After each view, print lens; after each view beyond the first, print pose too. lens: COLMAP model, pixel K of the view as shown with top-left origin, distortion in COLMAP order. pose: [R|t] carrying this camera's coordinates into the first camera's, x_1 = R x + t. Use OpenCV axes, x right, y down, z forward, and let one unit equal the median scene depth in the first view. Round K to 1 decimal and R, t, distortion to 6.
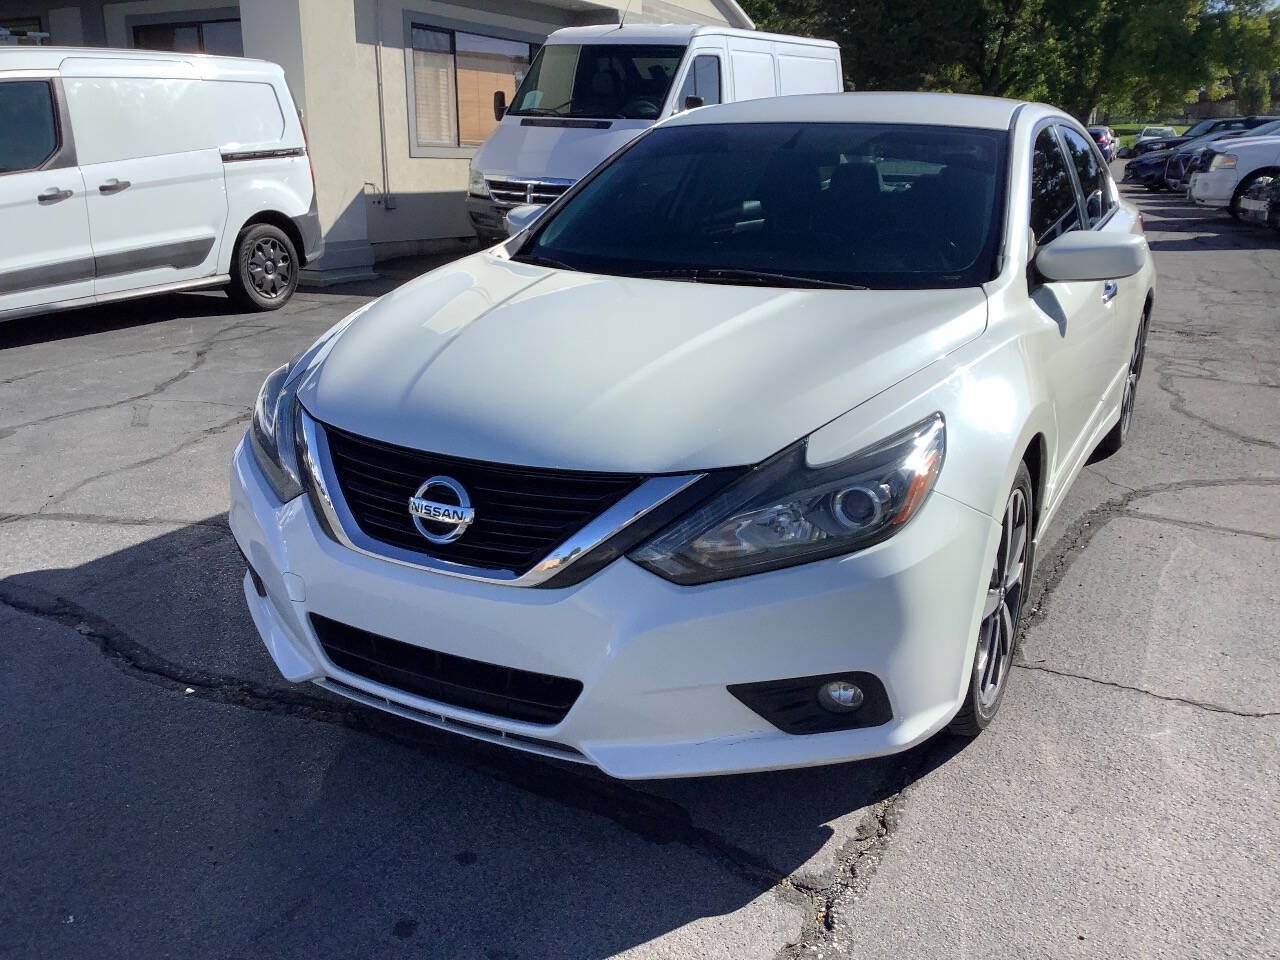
lens RADIAL K [[1151.4, 0, 627.5], [0, 1151.4, 480.5], [0, 0, 1]] dist [0.101209, -0.178110]
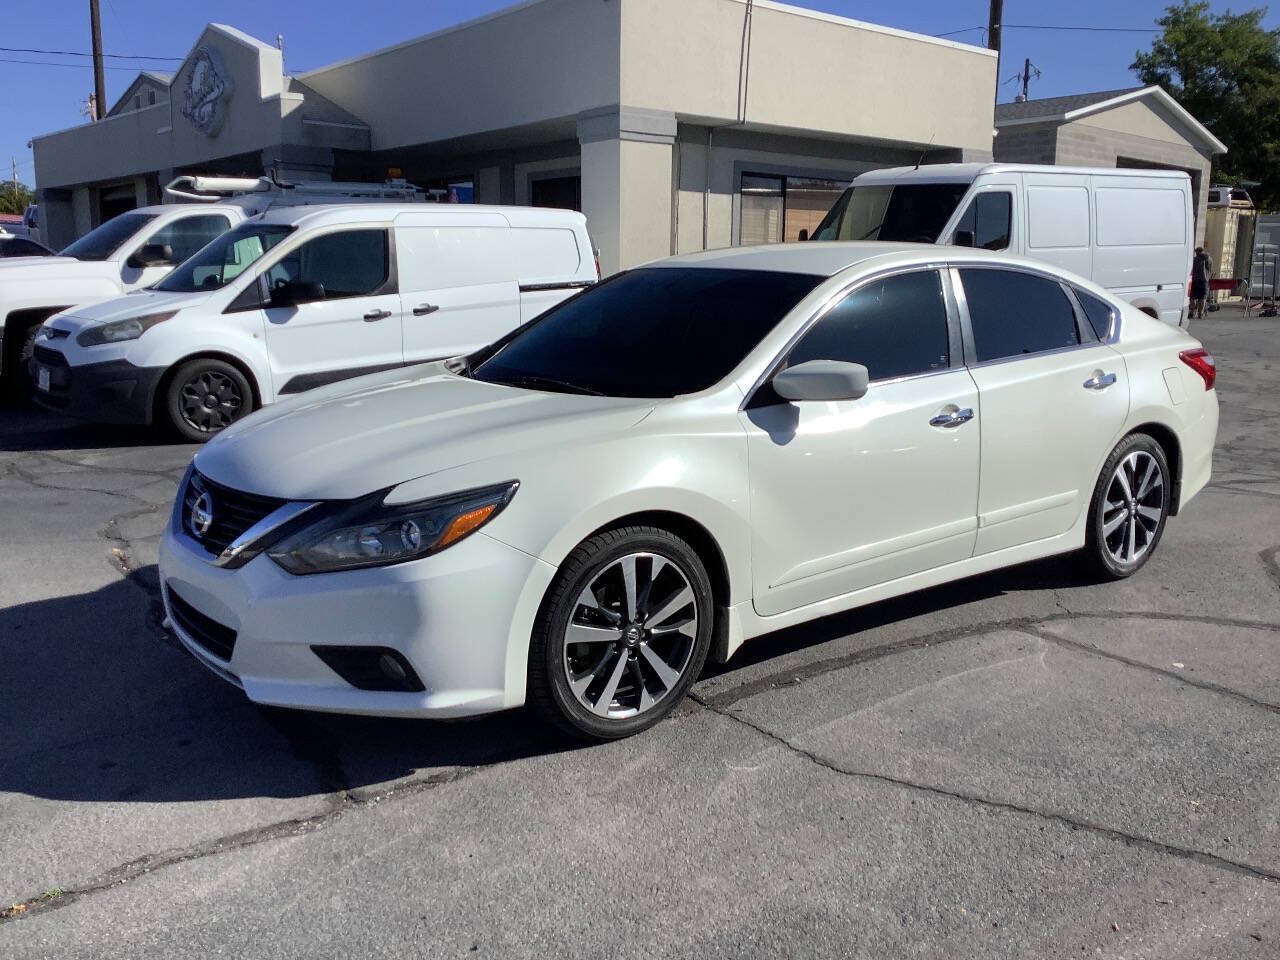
lens RADIAL K [[1142.7, 0, 634.5], [0, 1142.7, 488.3], [0, 0, 1]] dist [0.105292, -0.181981]
pose [[0.915617, 0.077147, -0.394580, 0.308189], [-0.113966, 0.990965, -0.070705, 0.010222], [0.385560, 0.109708, 0.916137, -0.064821]]
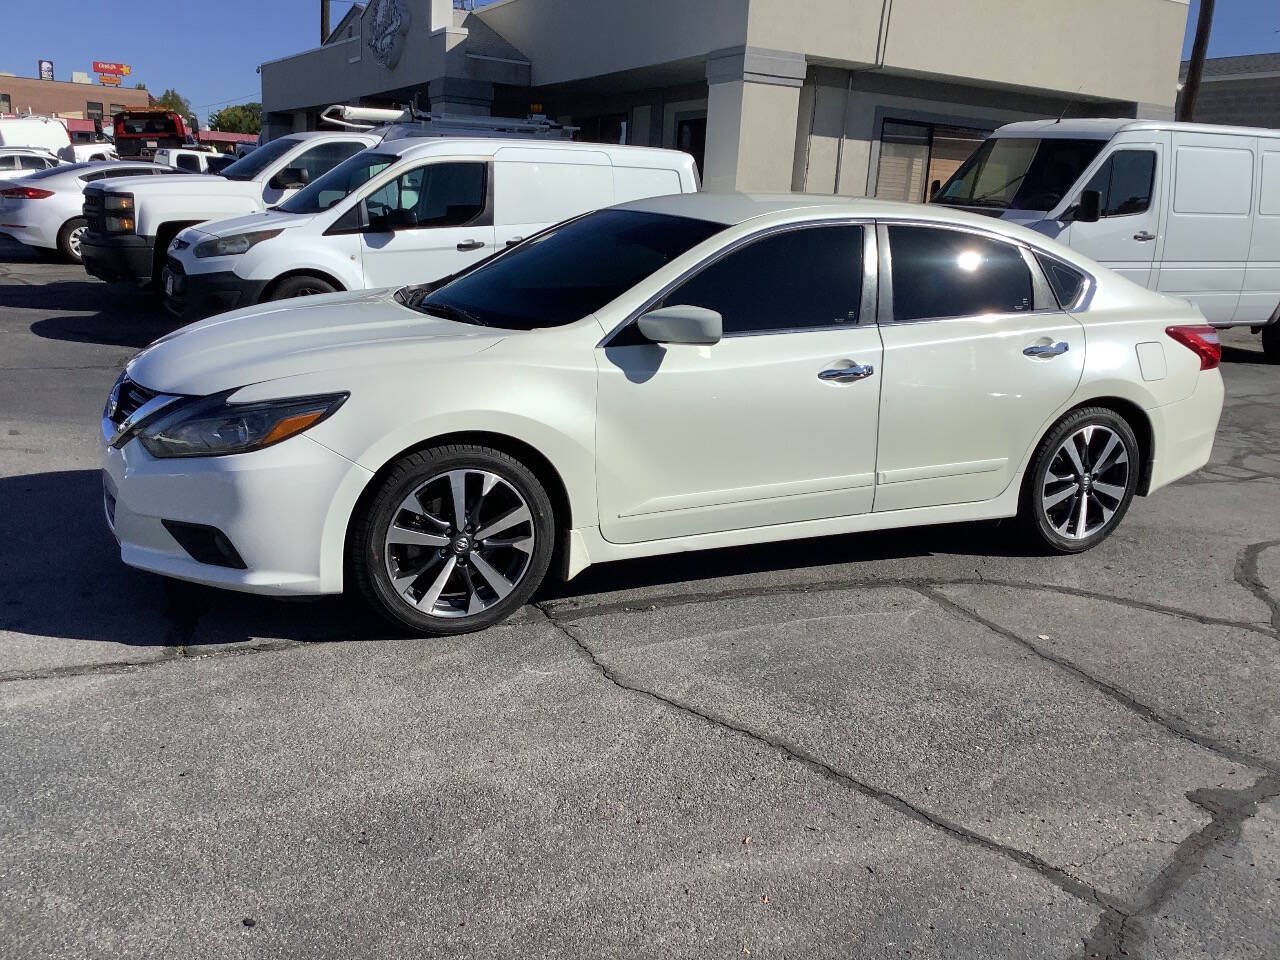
lens RADIAL K [[1155.7, 0, 630.2], [0, 1155.7, 484.8], [0, 0, 1]] dist [0.105095, -0.183538]
pose [[0.817199, 0.175524, -0.548979, 0.473249], [-0.209393, 0.977831, 0.000941, -0.005705], [0.536974, 0.114183, 0.835836, -0.024480]]
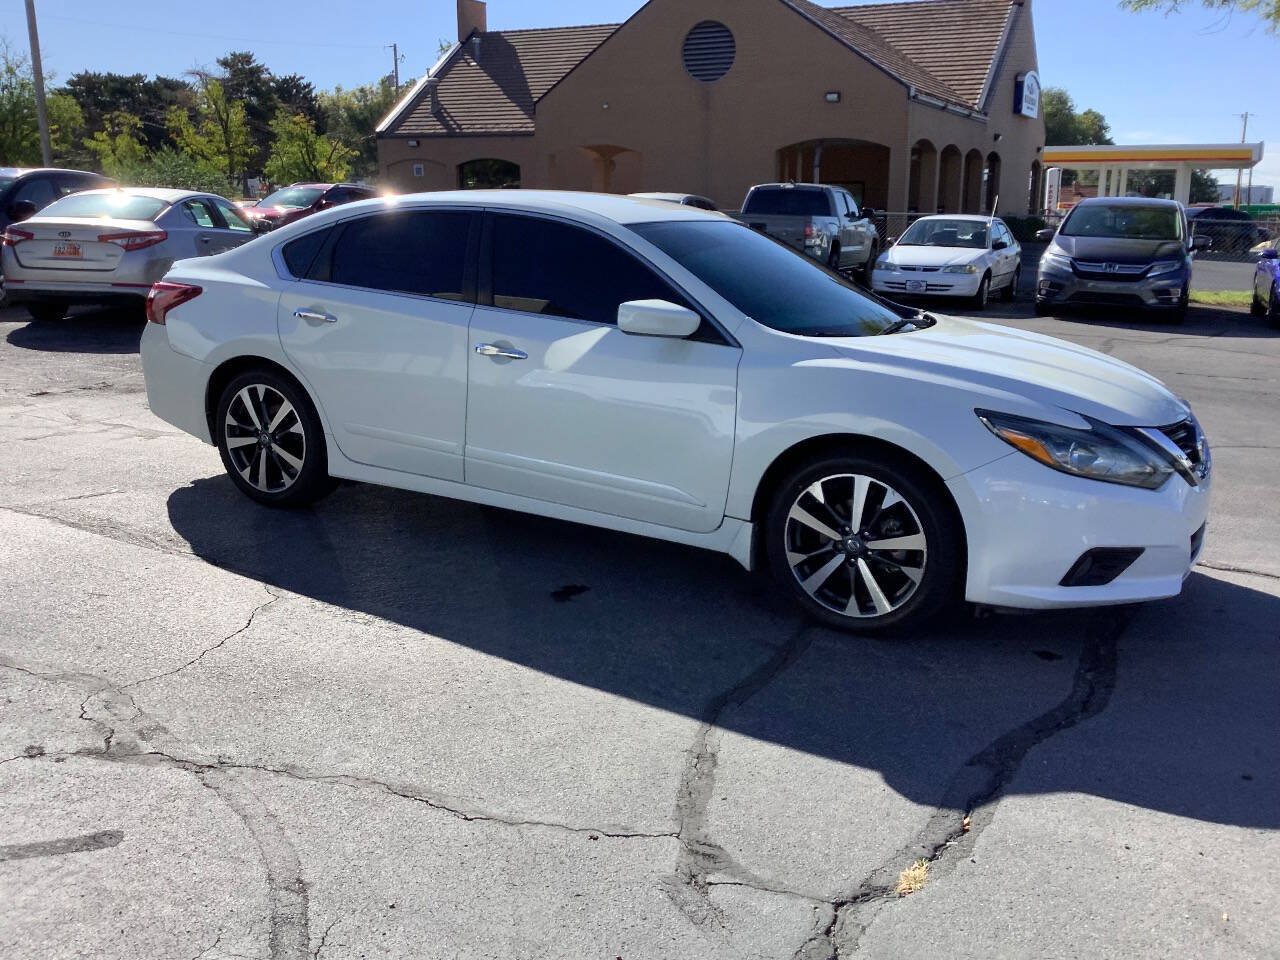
lens RADIAL K [[1151.4, 0, 627.5], [0, 1151.4, 480.5], [0, 0, 1]] dist [0.101209, -0.178110]
pose [[0.038754, -0.232598, 0.971801, -0.635980], [0.260444, 0.941268, 0.214904, -0.175725], [-0.964711, 0.244771, 0.097056, 0.539841]]
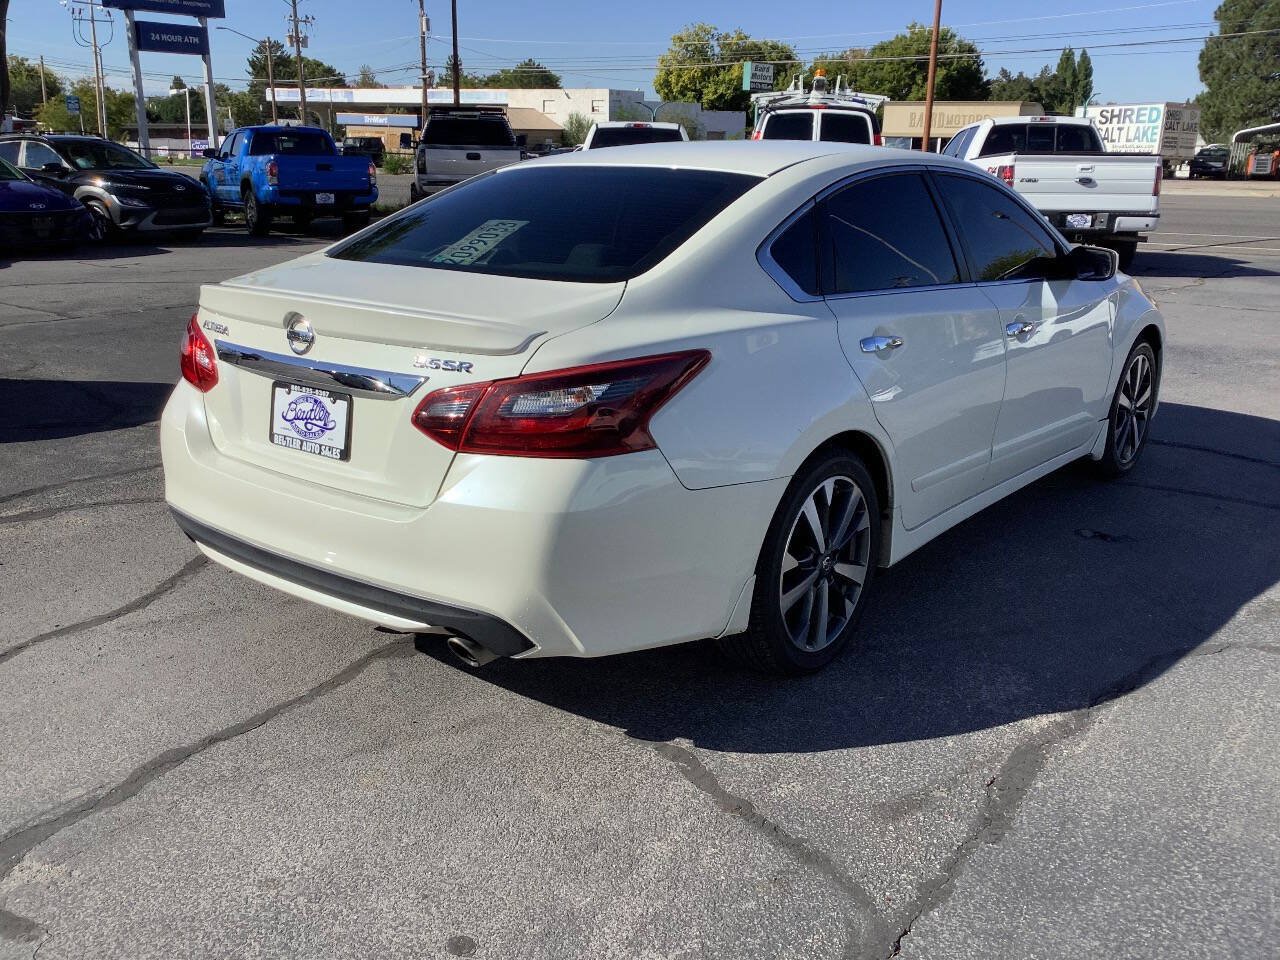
lens RADIAL K [[1142.7, 0, 634.5], [0, 1142.7, 488.3], [0, 0, 1]] dist [0.105292, -0.181981]
pose [[-0.982474, -0.064961, 0.174711, 0.080510], [0.040696, 0.839937, 0.541156, -0.373100], [-0.181901, 0.538782, -0.822573, 1.197044]]
